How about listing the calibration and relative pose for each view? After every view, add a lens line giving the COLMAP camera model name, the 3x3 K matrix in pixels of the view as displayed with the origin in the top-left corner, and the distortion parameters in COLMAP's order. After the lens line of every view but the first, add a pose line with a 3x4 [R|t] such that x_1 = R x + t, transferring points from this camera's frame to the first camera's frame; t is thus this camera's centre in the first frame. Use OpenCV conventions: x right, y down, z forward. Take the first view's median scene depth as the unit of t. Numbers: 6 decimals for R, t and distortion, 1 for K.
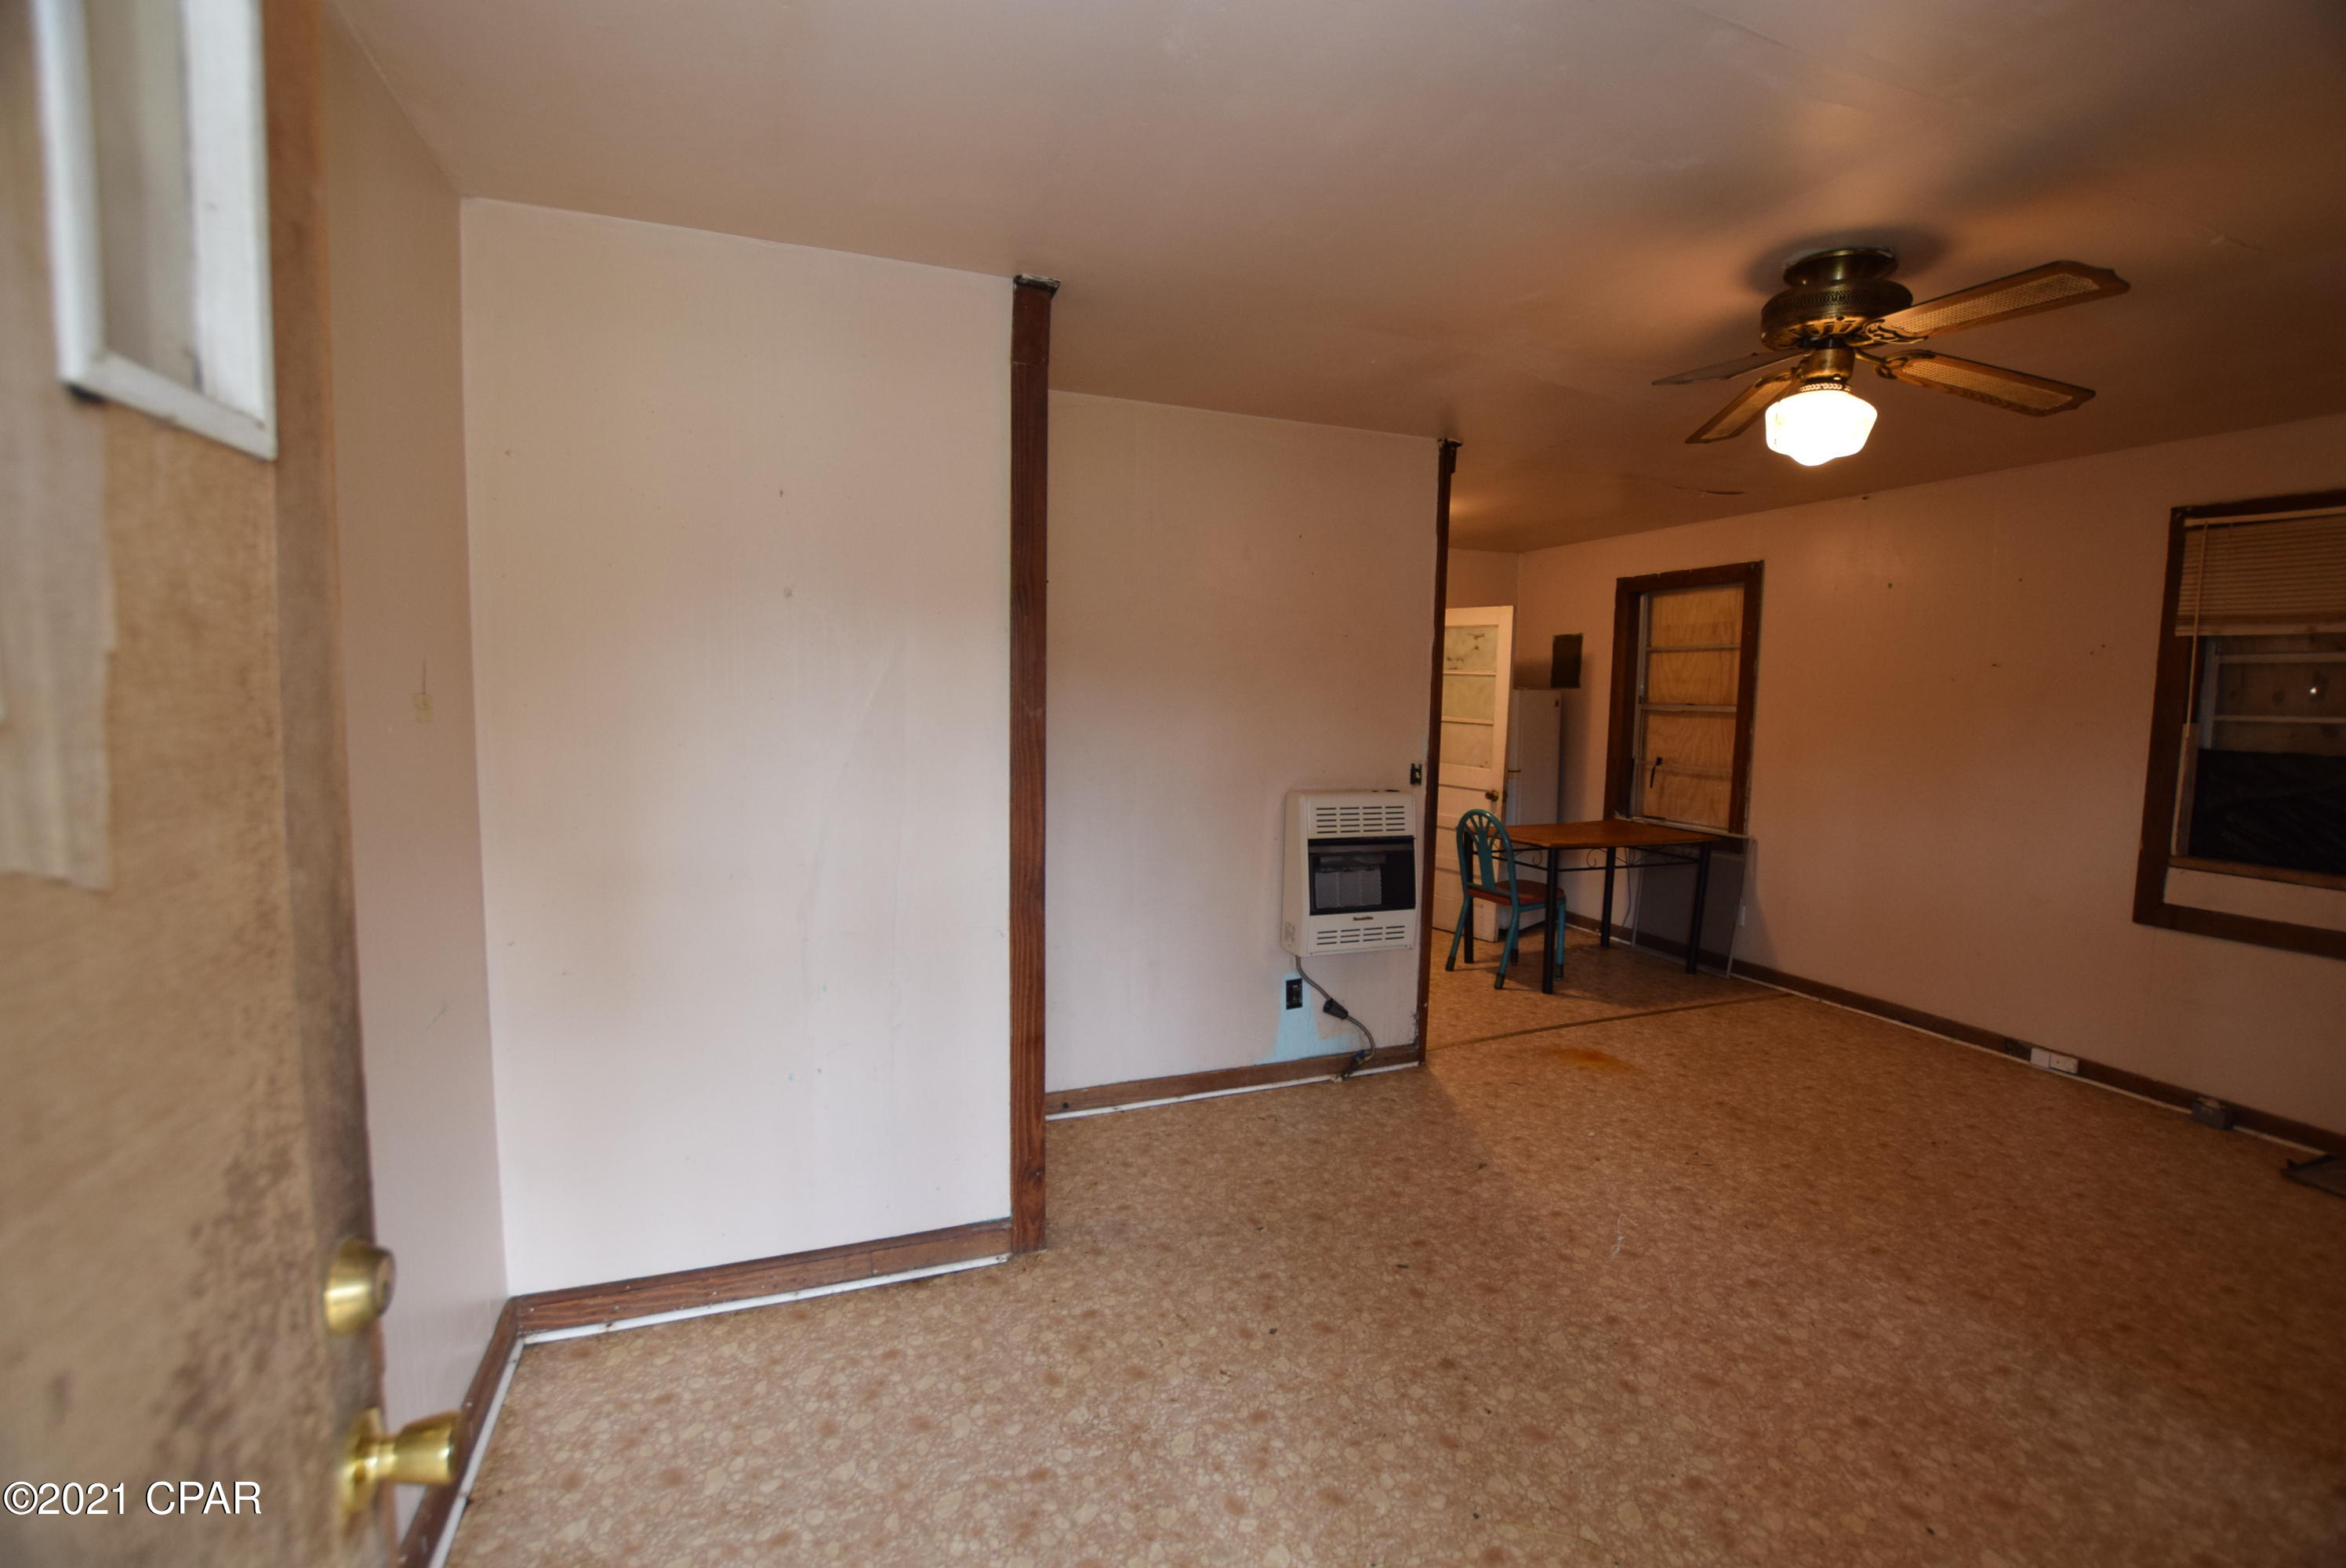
lens RADIAL K [[1036.0, 0, 1182.2], [0, 1036.0, 784.3], [0, 0, 1]] dist [-0.036067, 0.005719]
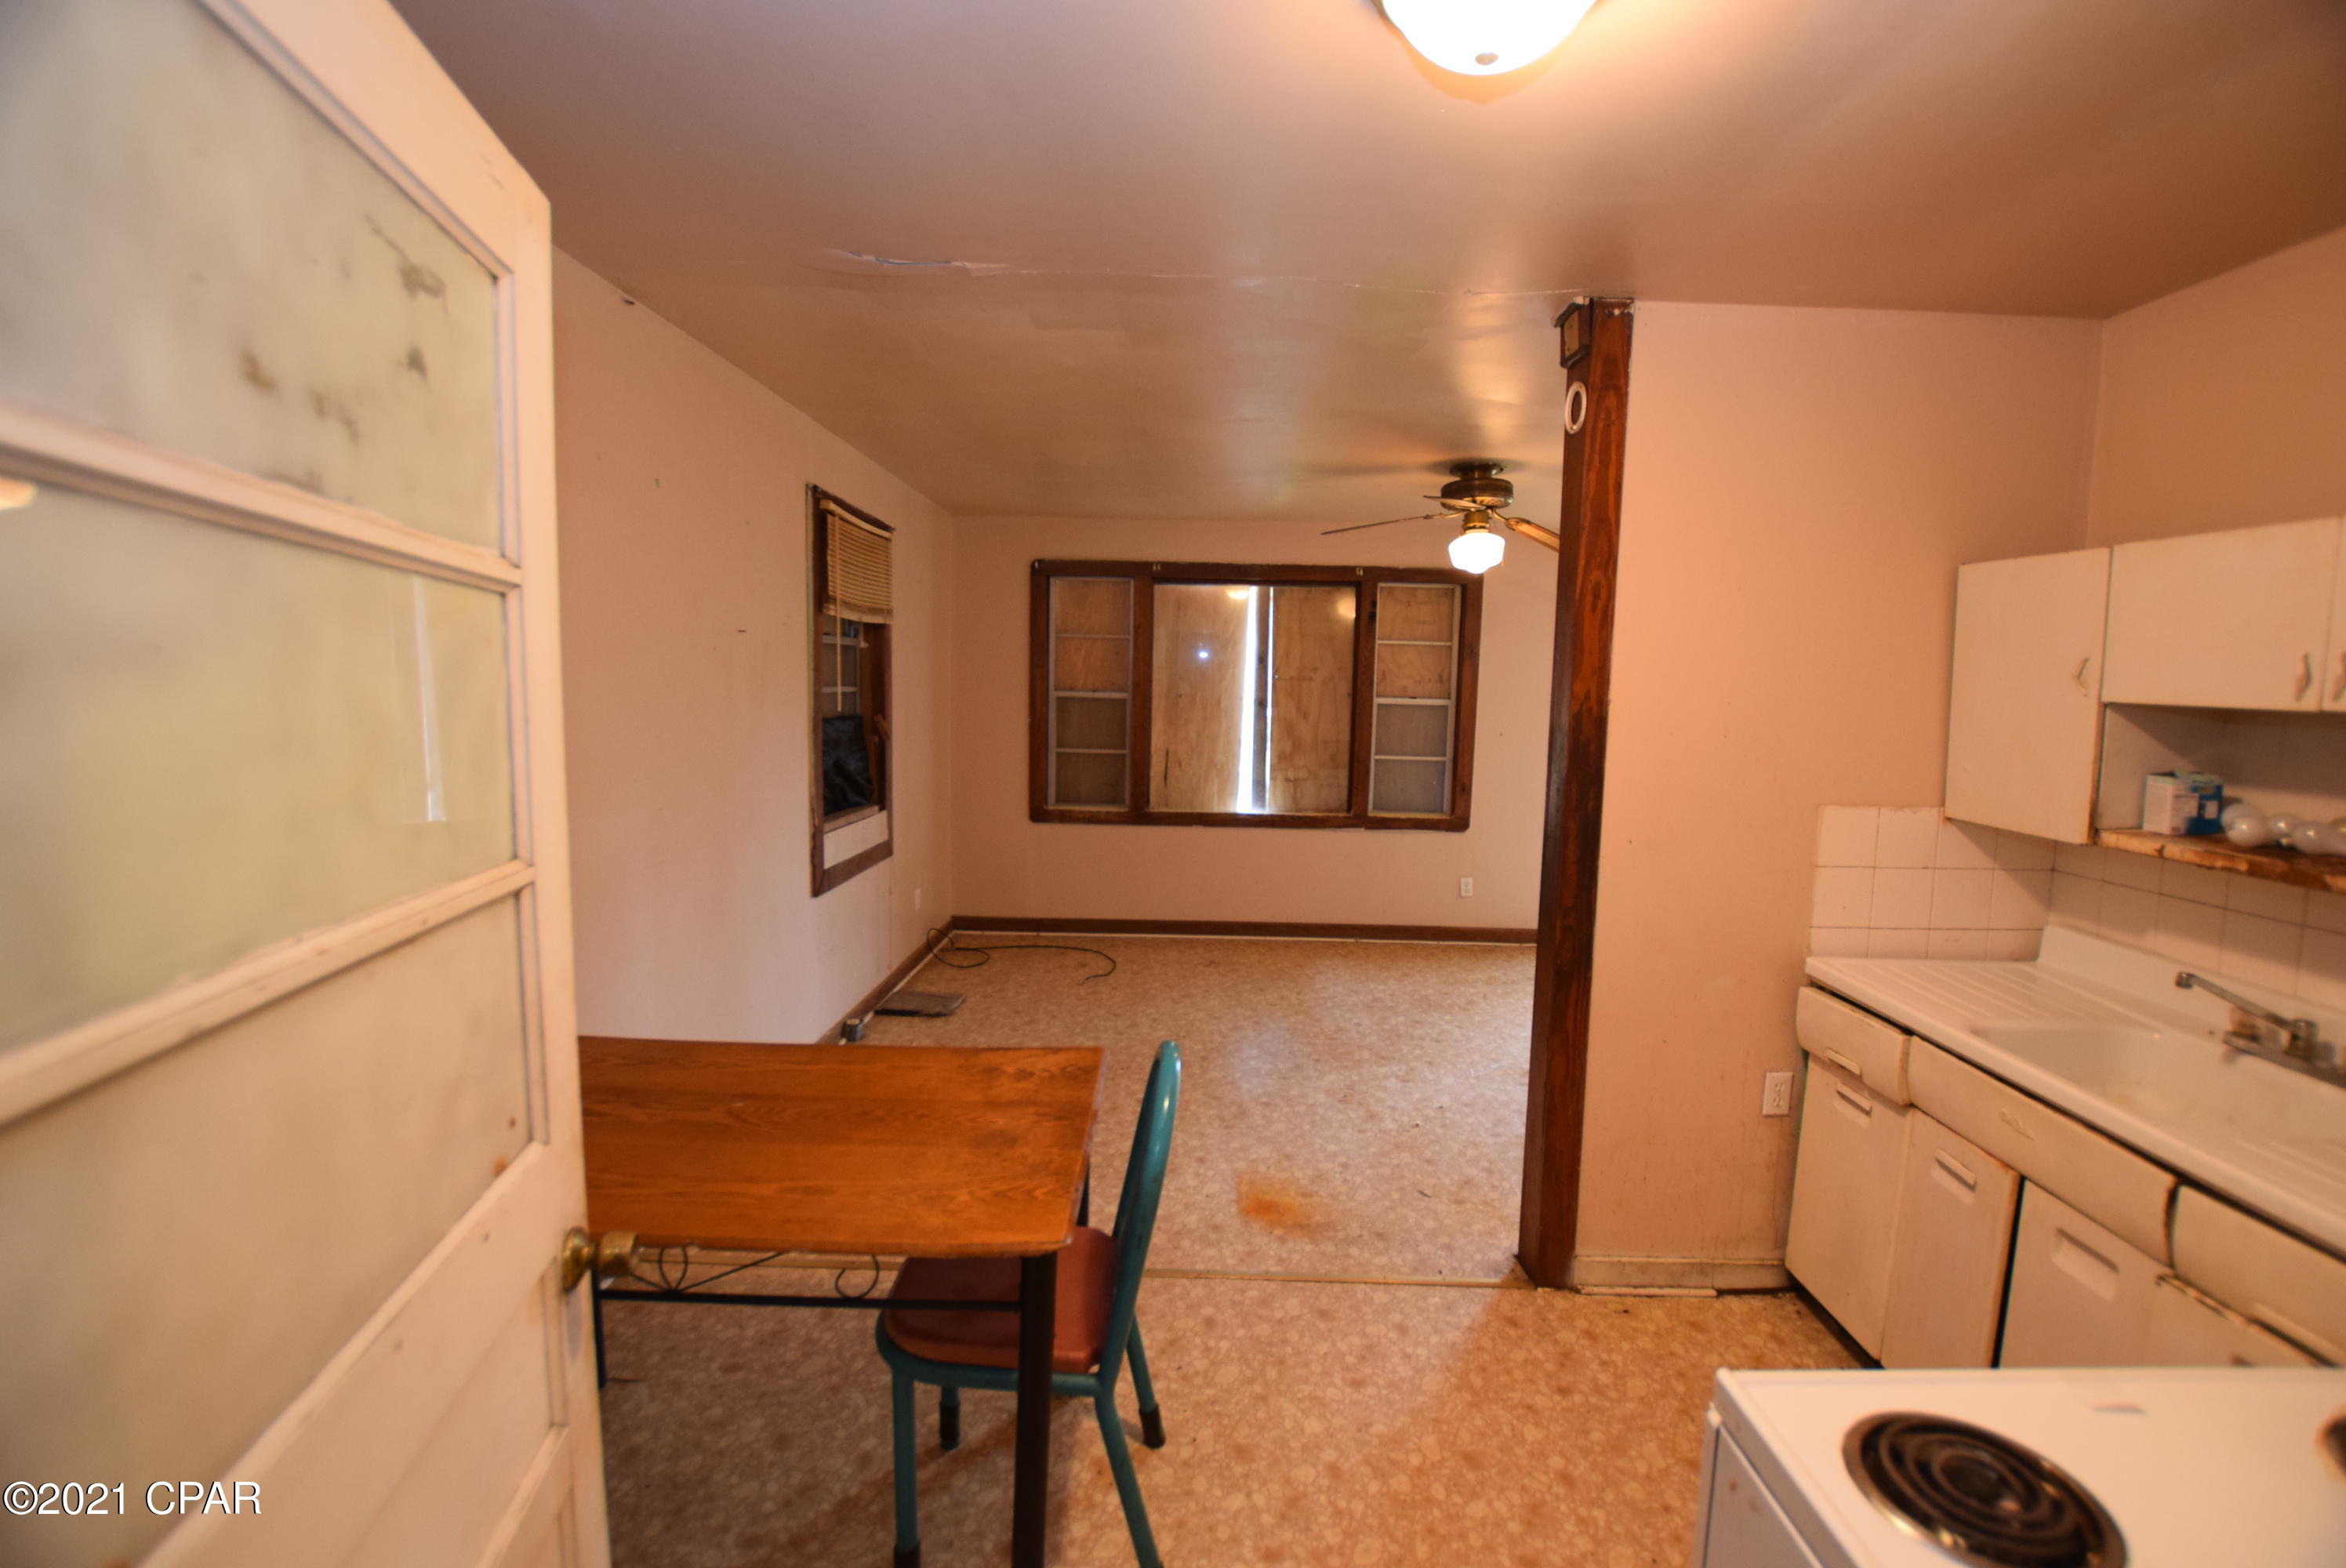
lens RADIAL K [[1036.0, 0, 1184.5], [0, 1036.0, 789.9], [0, 0, 1]] dist [-0.036067, 0.005719]
pose [[-0.924834, -0.079262, 0.372021, 0.241539], [-0.006665, 0.981275, 0.192498, -0.178606], [-0.380312, 0.175549, -0.908045, 1.869212]]
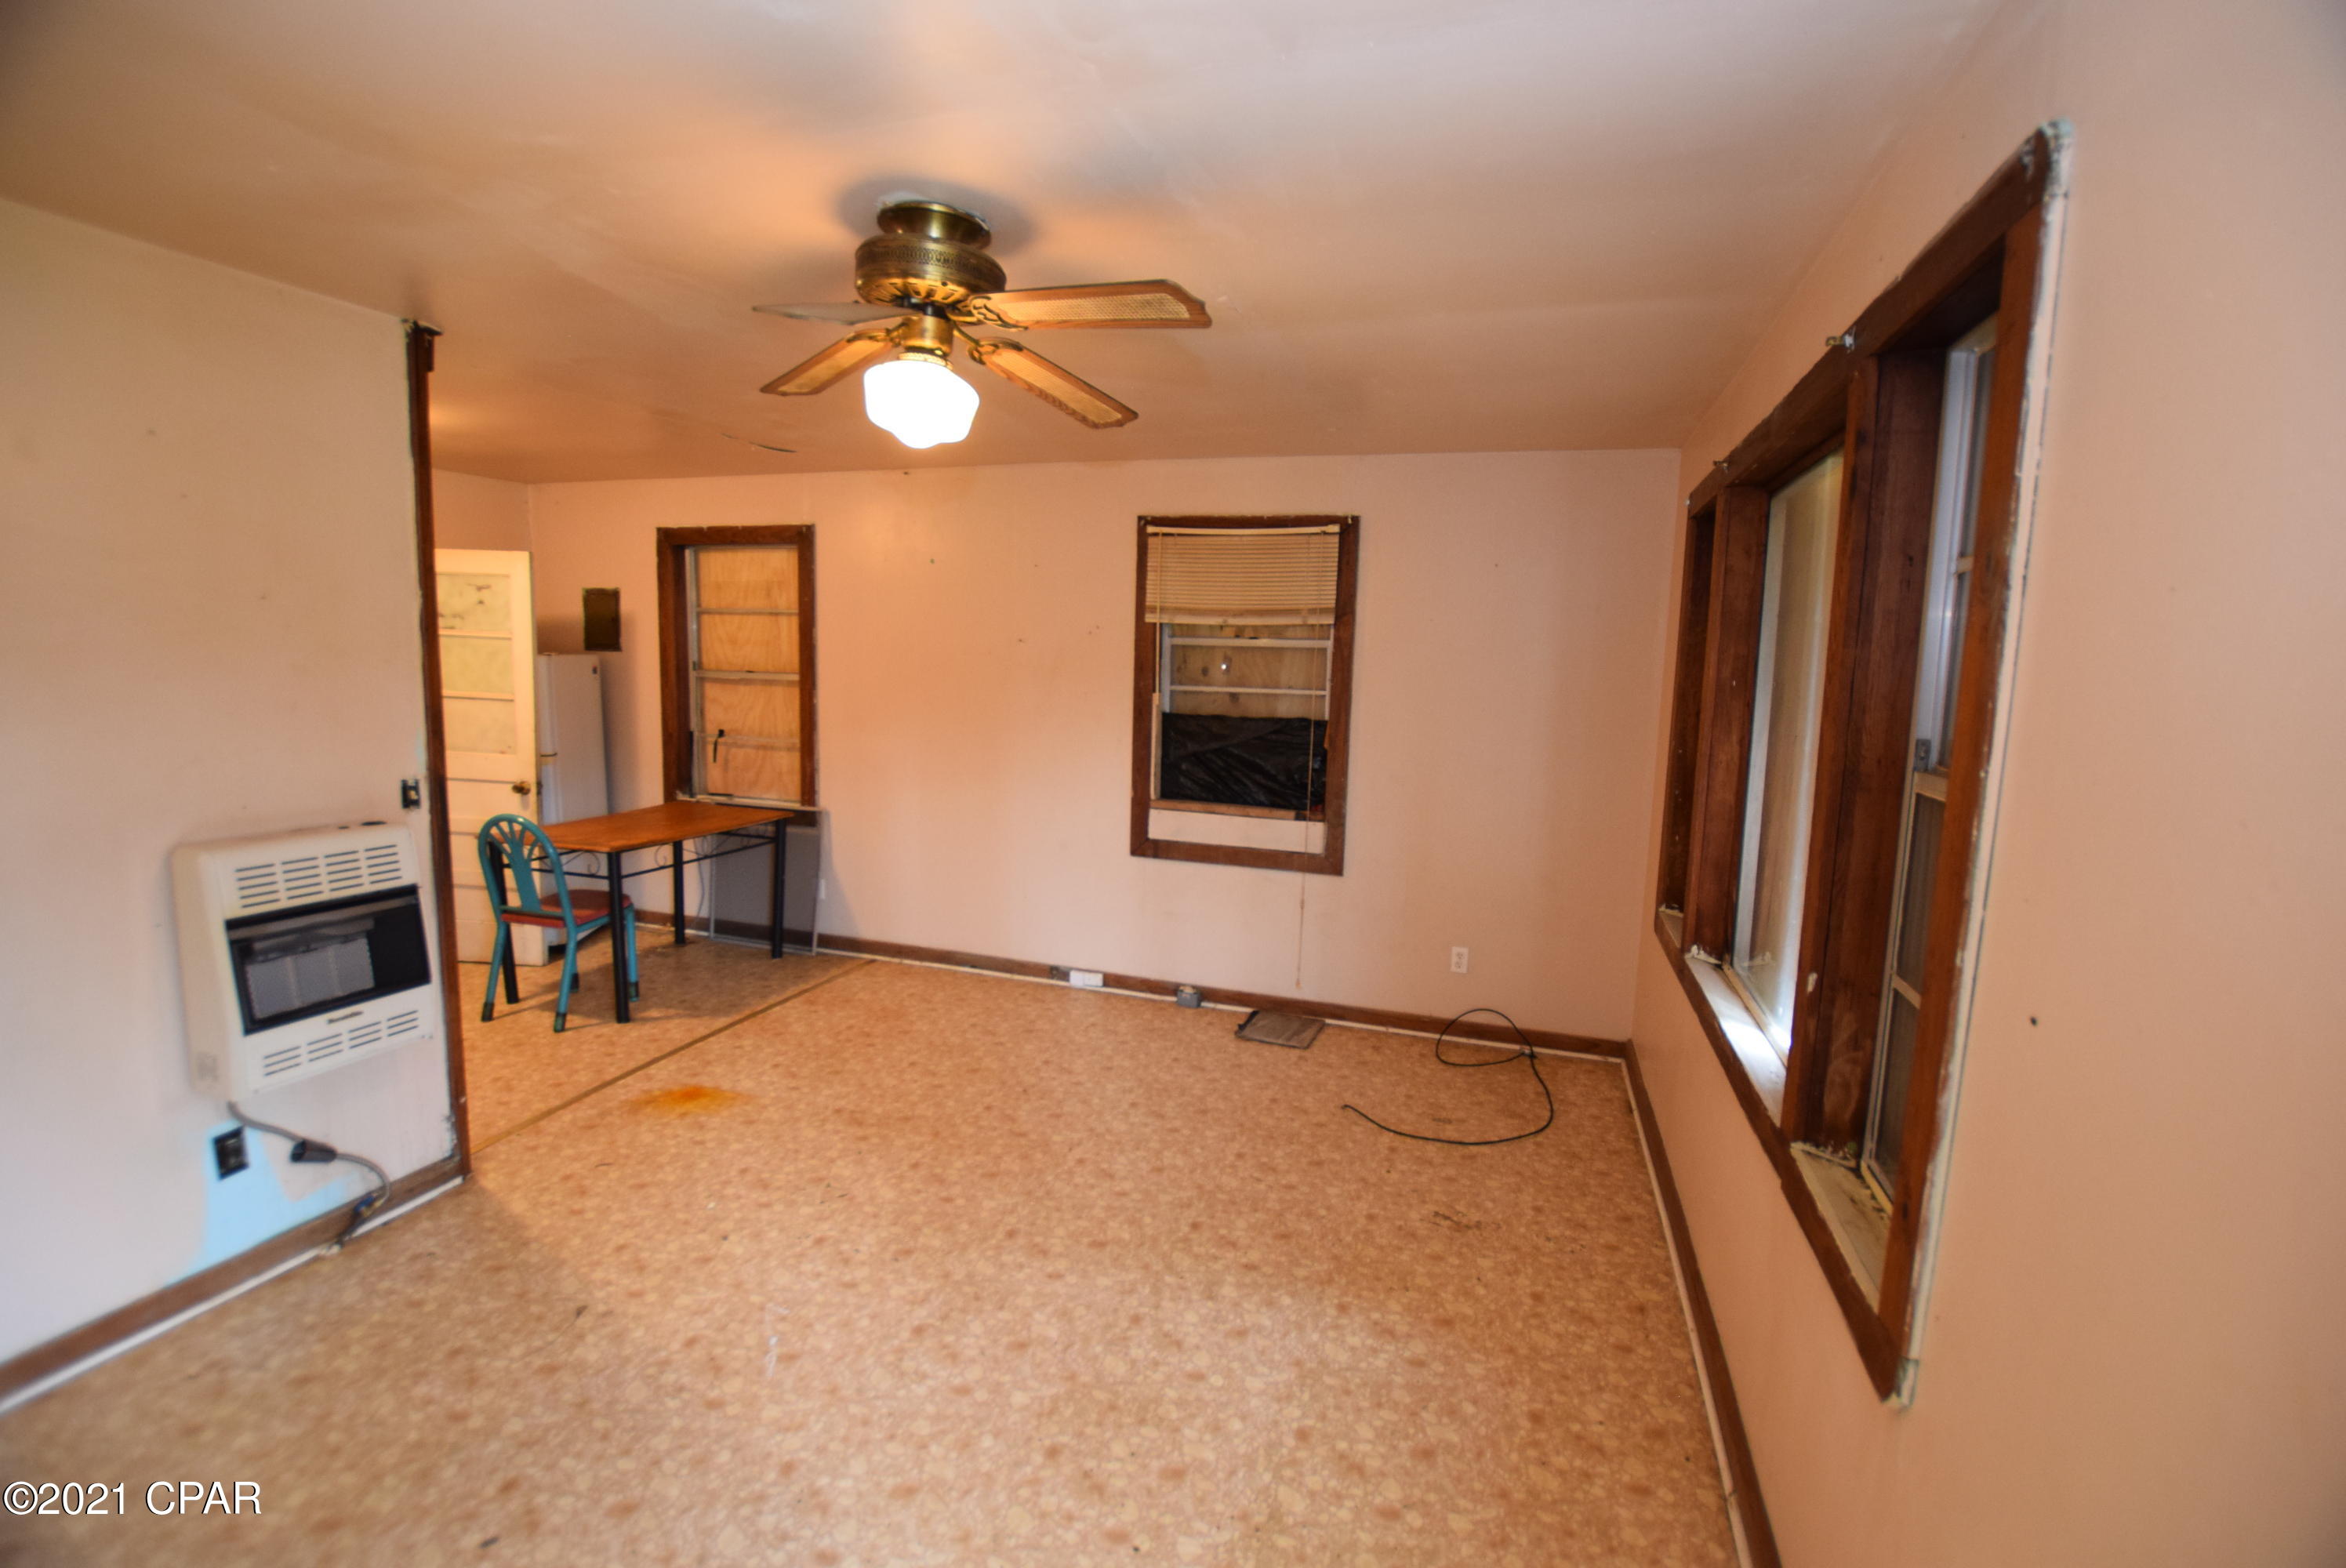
lens RADIAL K [[1036.0, 0, 1185.7], [0, 1036.0, 785.9], [0, 0, 1]] dist [-0.036067, 0.005719]
pose [[0.636064, -0.096364, 0.765596, 0.032370], [0.051277, 0.995257, 0.082670, -0.050942], [-0.769931, -0.013326, 0.637988, 0.153925]]
